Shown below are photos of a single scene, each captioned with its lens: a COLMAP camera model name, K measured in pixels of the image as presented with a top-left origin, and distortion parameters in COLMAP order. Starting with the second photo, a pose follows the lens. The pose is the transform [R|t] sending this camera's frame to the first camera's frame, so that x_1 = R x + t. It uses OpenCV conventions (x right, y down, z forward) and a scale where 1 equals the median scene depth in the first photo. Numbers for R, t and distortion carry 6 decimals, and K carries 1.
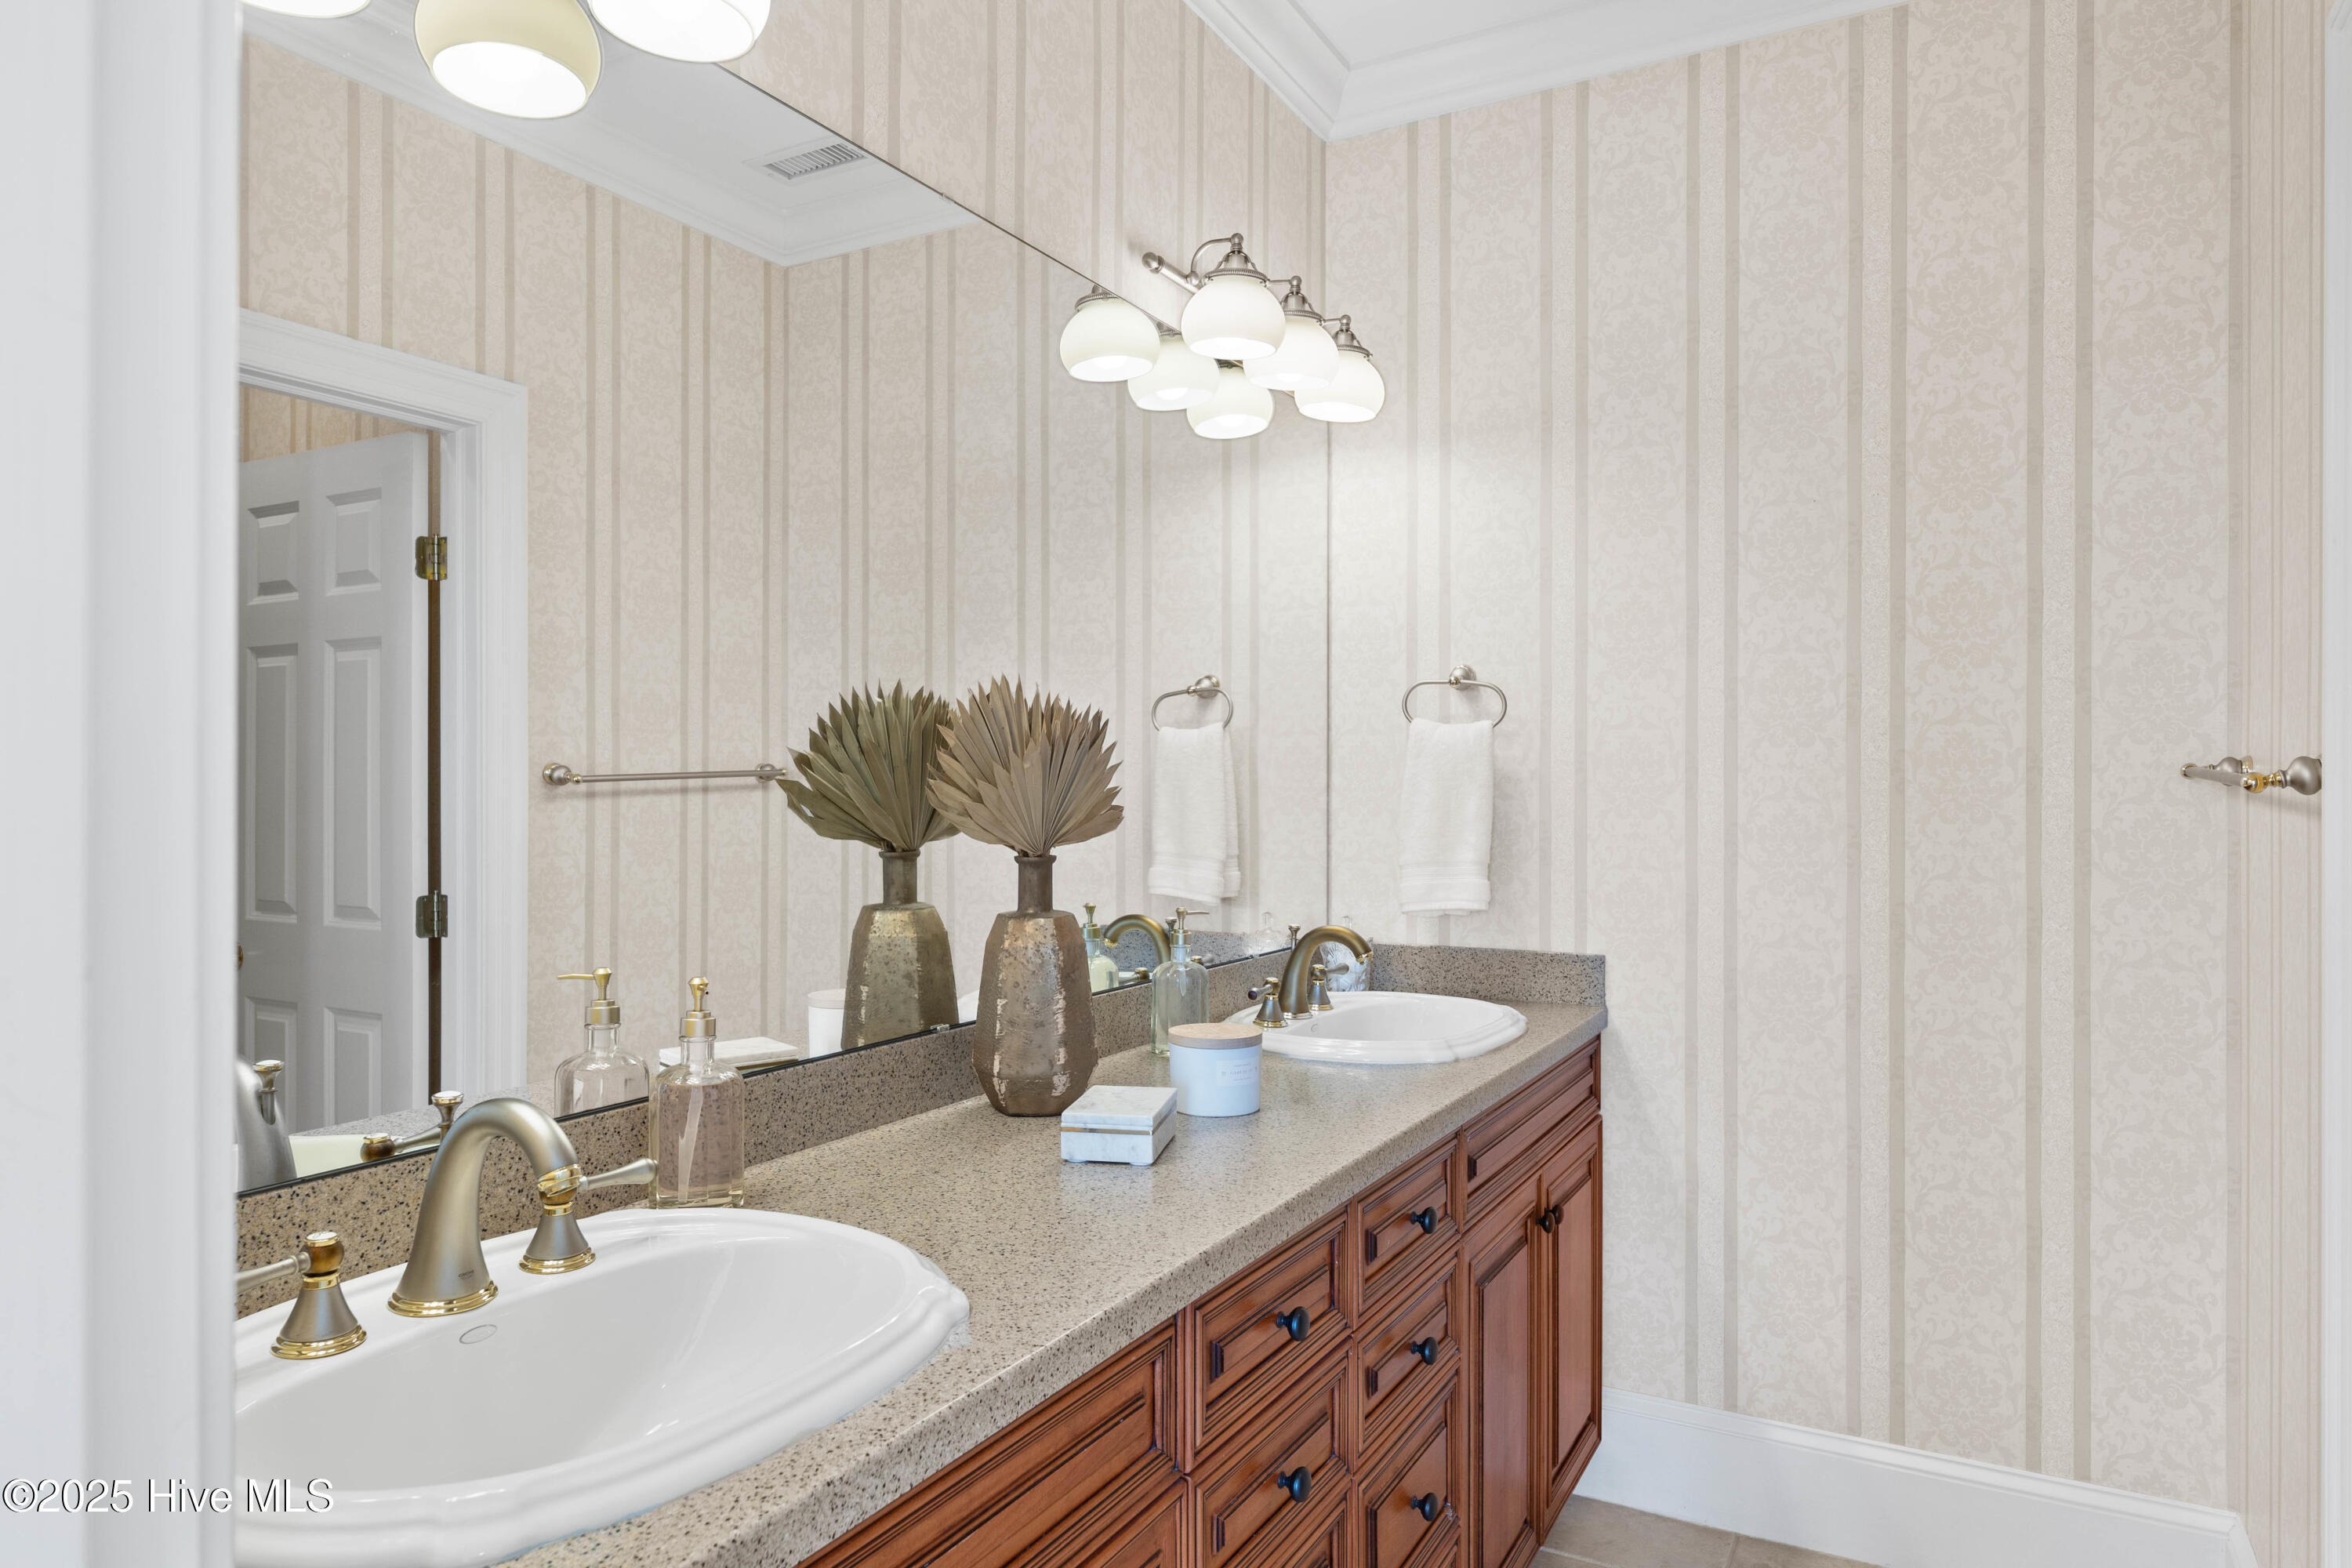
lens RADIAL K [[1426.0, 0, 1175.7], [0, 1426.0, 790.7], [0, 0, 1]] dist [-0.001609, -0.000518]
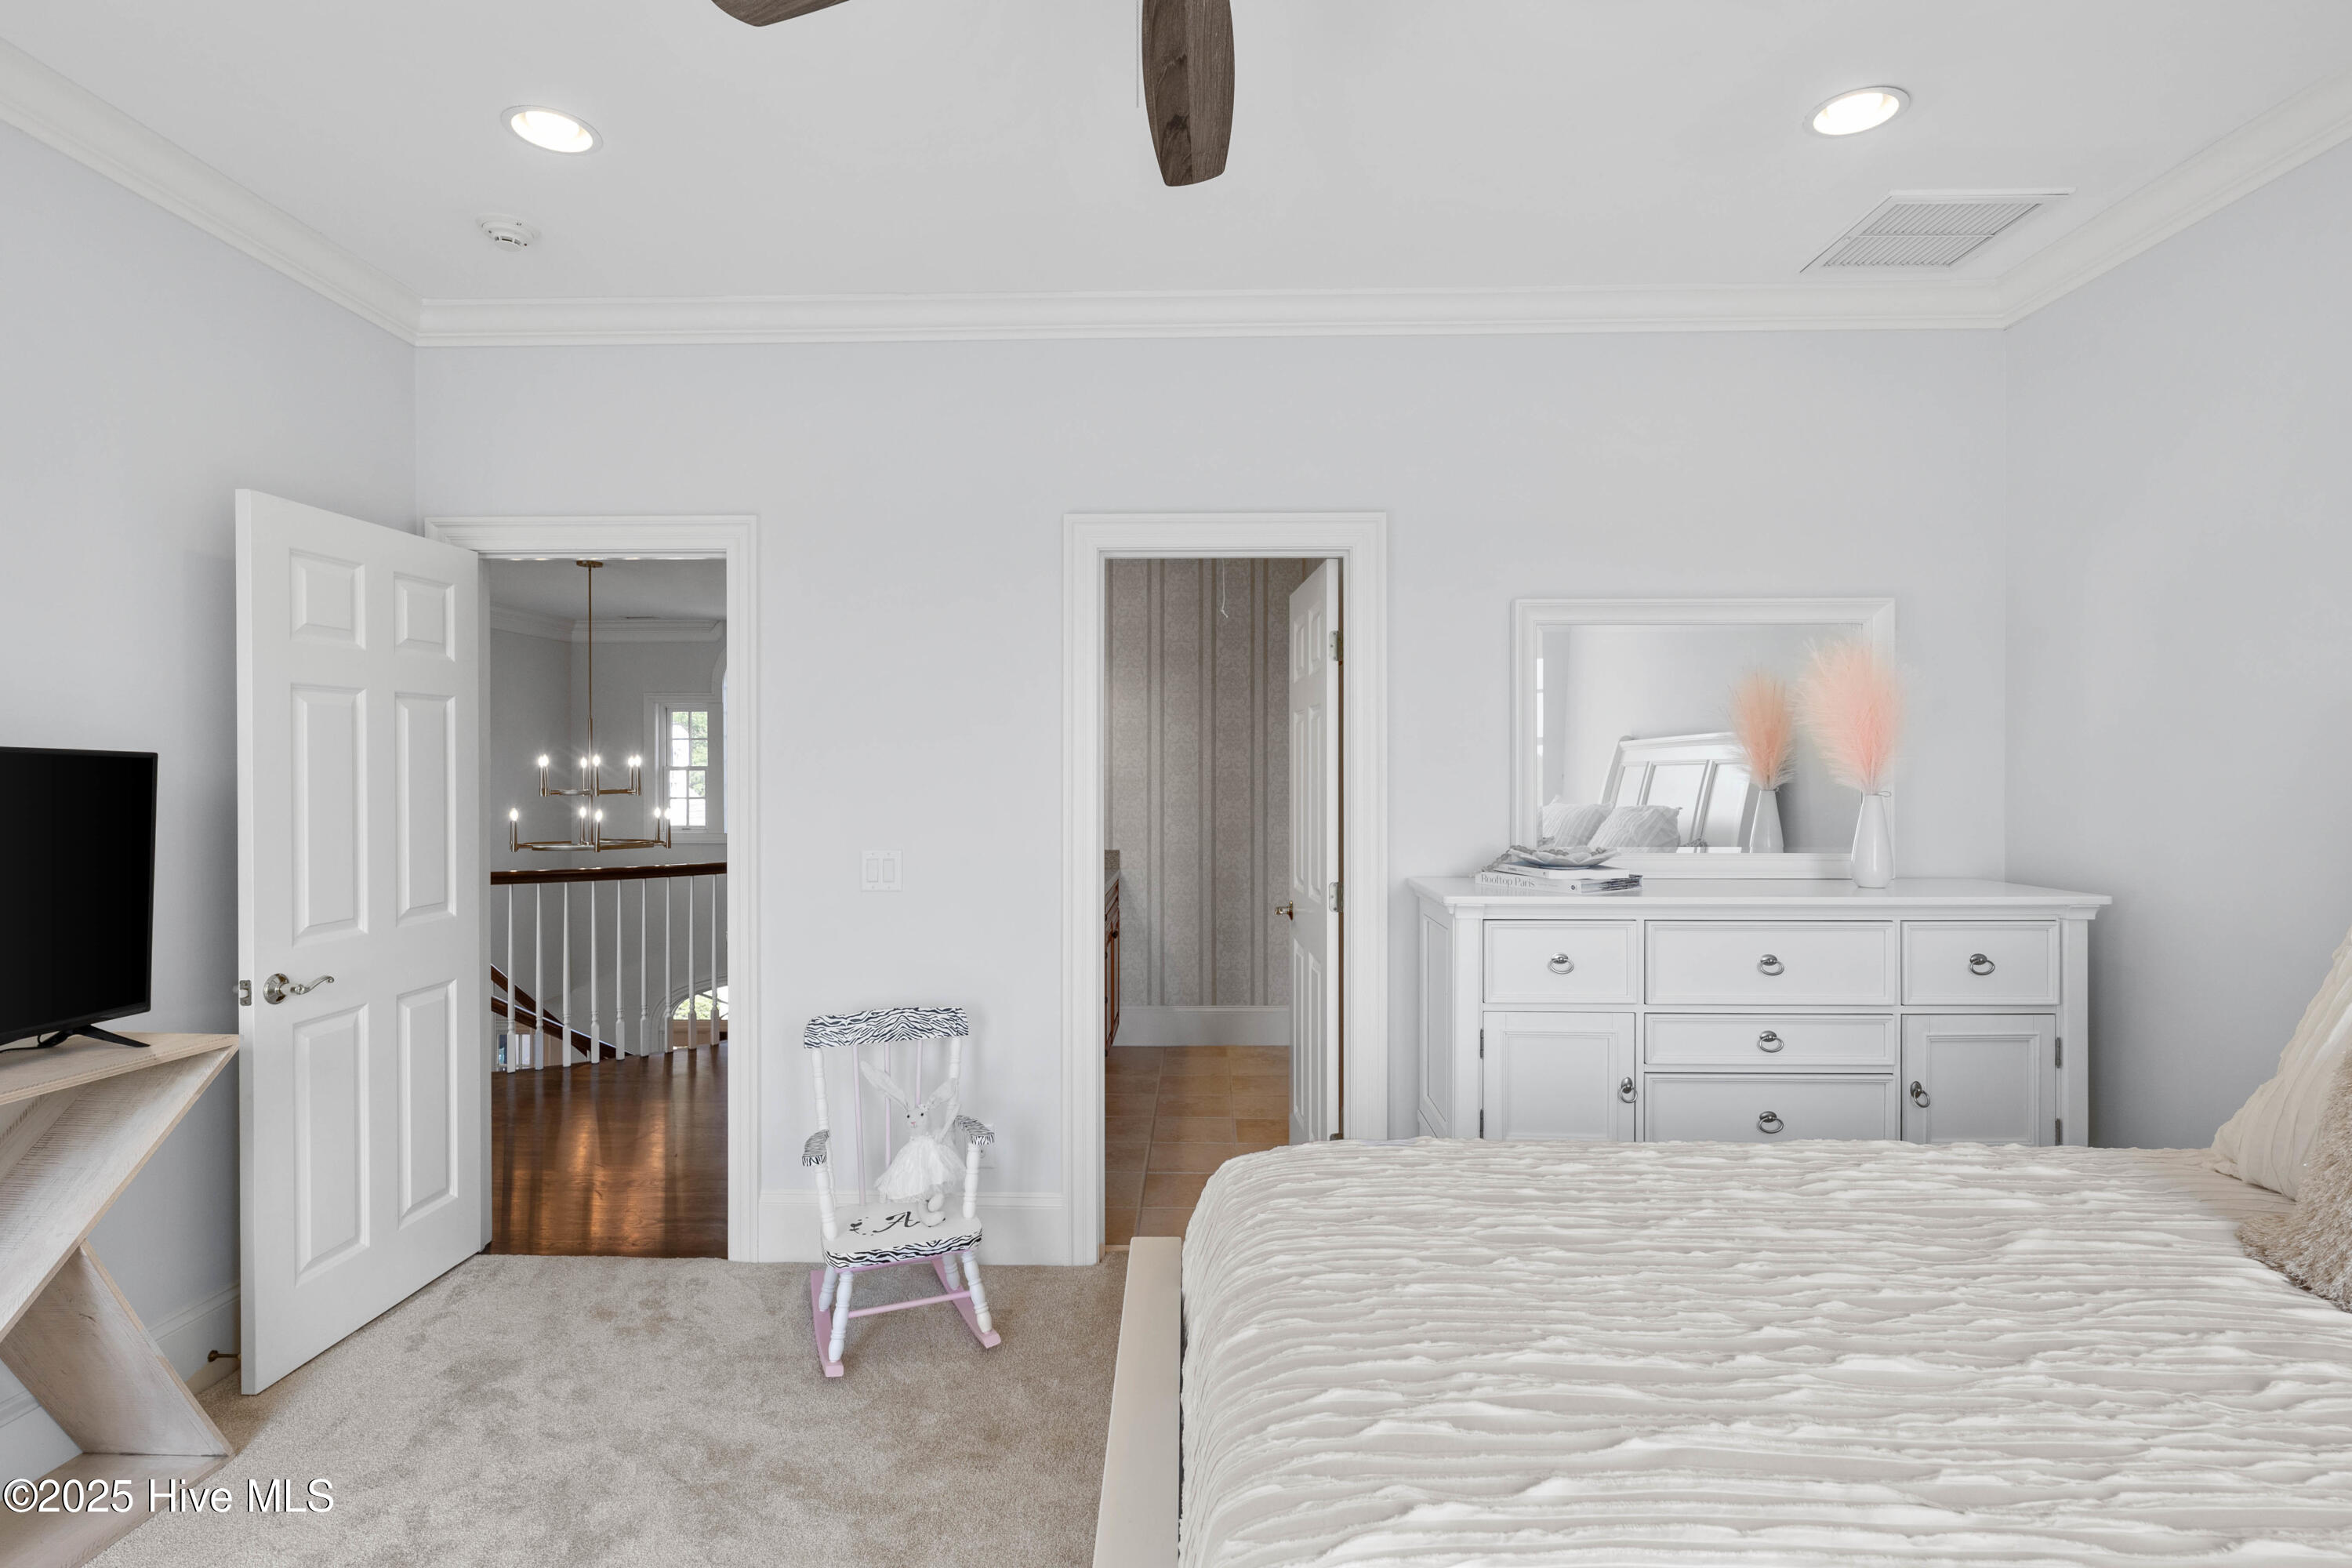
lens RADIAL K [[1131.5, 0, 1182.2], [0, 1131.5, 788.0], [0, 0, 1]] dist [-0.000633, -0.000004]
pose [[0.905203, -0.002830, 0.424971, -0.556261], [0.002506, 0.999996, 0.001321, -0.007784], [-0.424973, -0.000131, 0.905206, -1.109123]]
